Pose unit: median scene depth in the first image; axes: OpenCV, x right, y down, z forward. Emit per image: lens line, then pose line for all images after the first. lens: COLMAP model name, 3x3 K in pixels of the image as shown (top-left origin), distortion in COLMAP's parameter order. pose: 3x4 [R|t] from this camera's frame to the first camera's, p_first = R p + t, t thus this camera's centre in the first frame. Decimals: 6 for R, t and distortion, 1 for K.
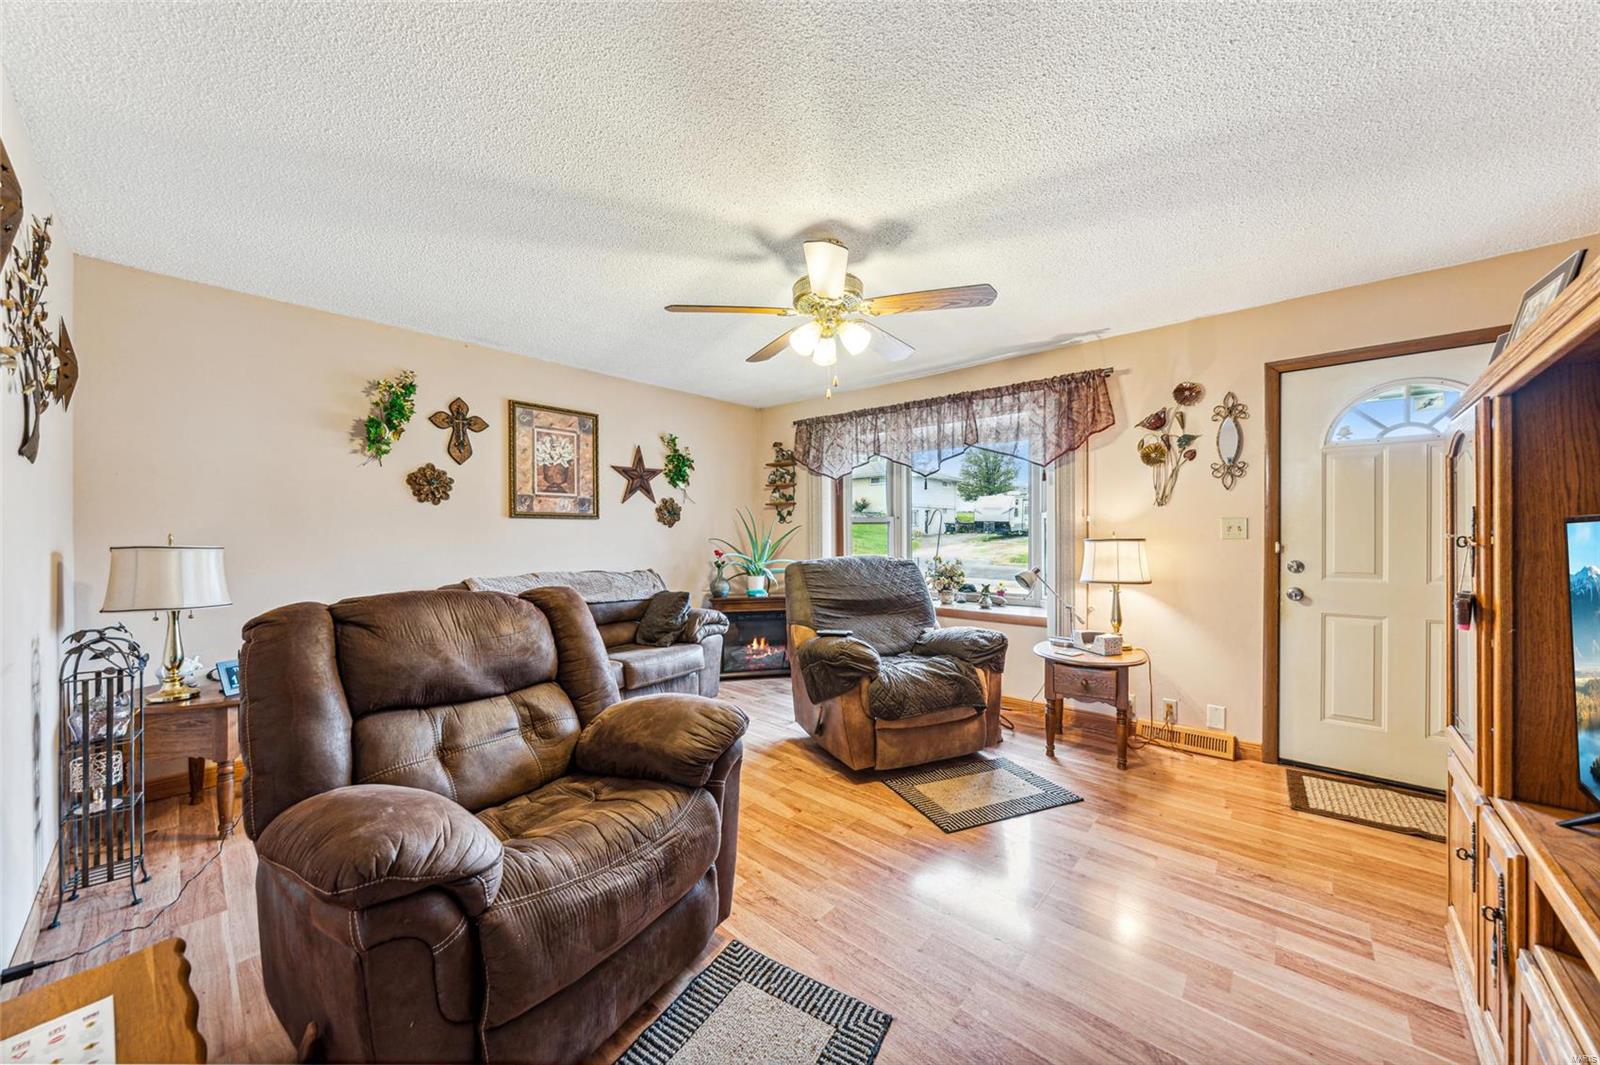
lens RADIAL K [[562.9, 0, 778.5], [0, 562.9, 535.7], [0, 0, 1]] dist [-0.005946, 0.000035]
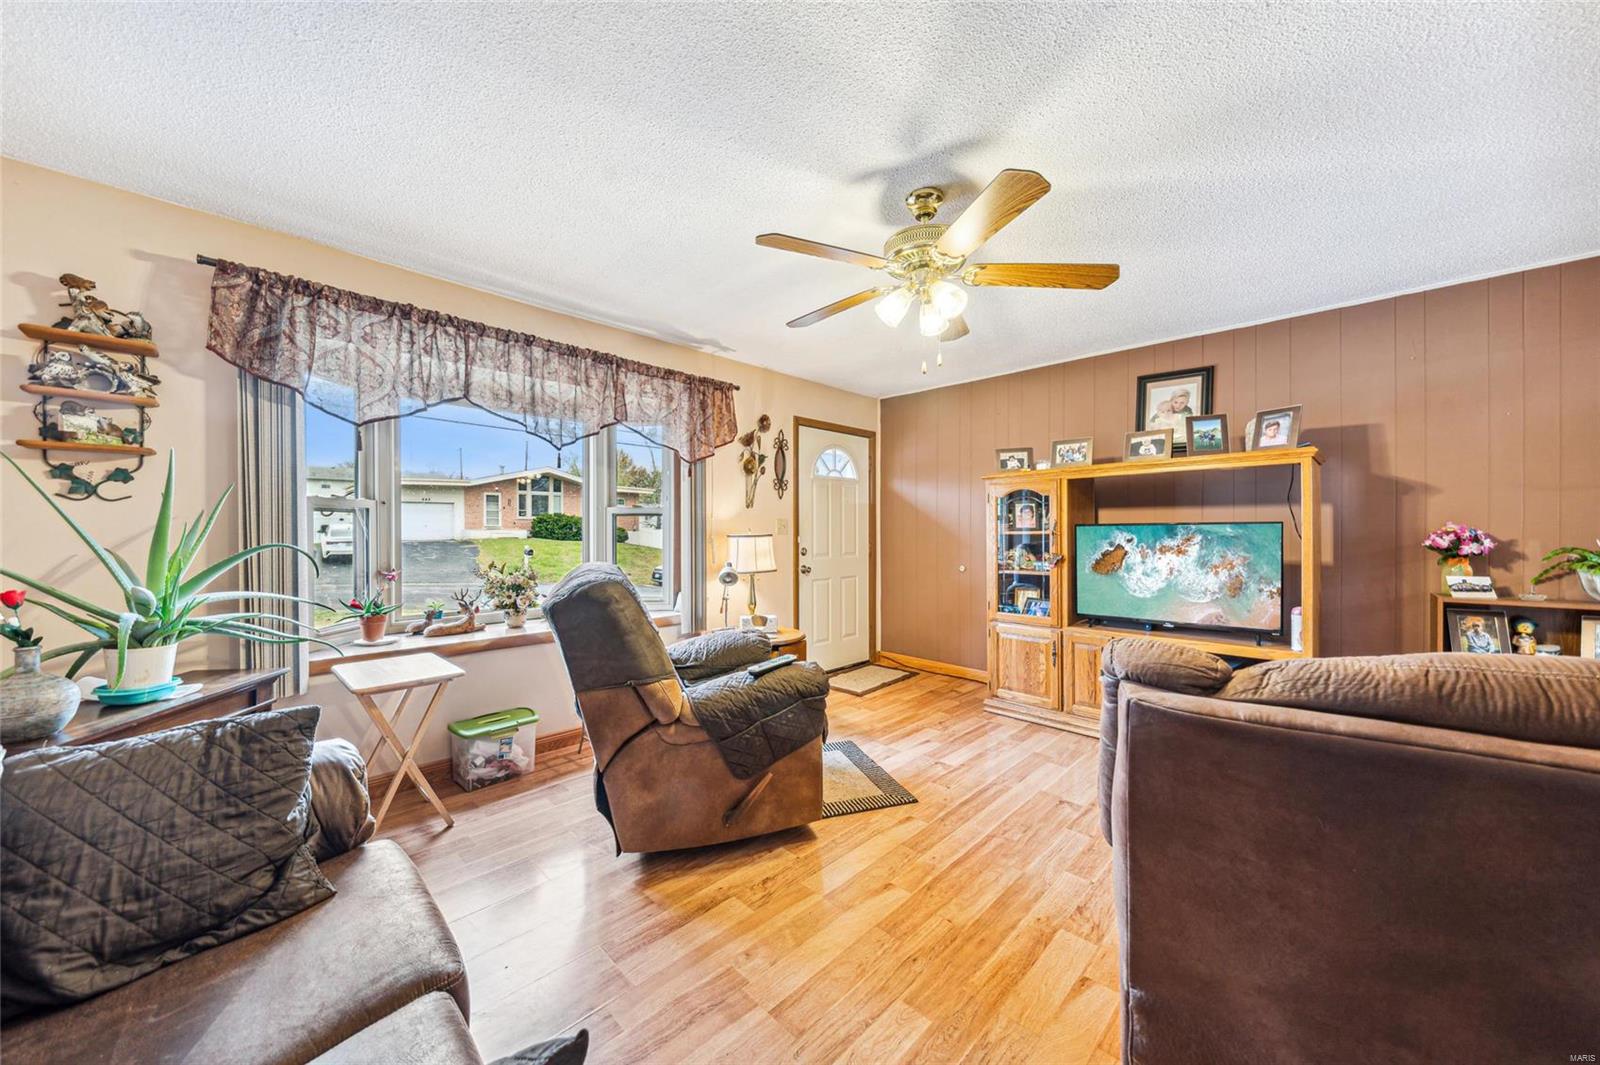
lens RADIAL K [[562.9, 0, 819.0], [0, 562.9, 533.3], [0, 0, 1]] dist [-0.005946, 0.000035]
pose [[0.020449, -0.001497, 0.999790, -0.522197], [0.004114, 0.999991, 0.001413, 0.001870], [-0.999782, 0.004084, 0.020455, 0.762890]]
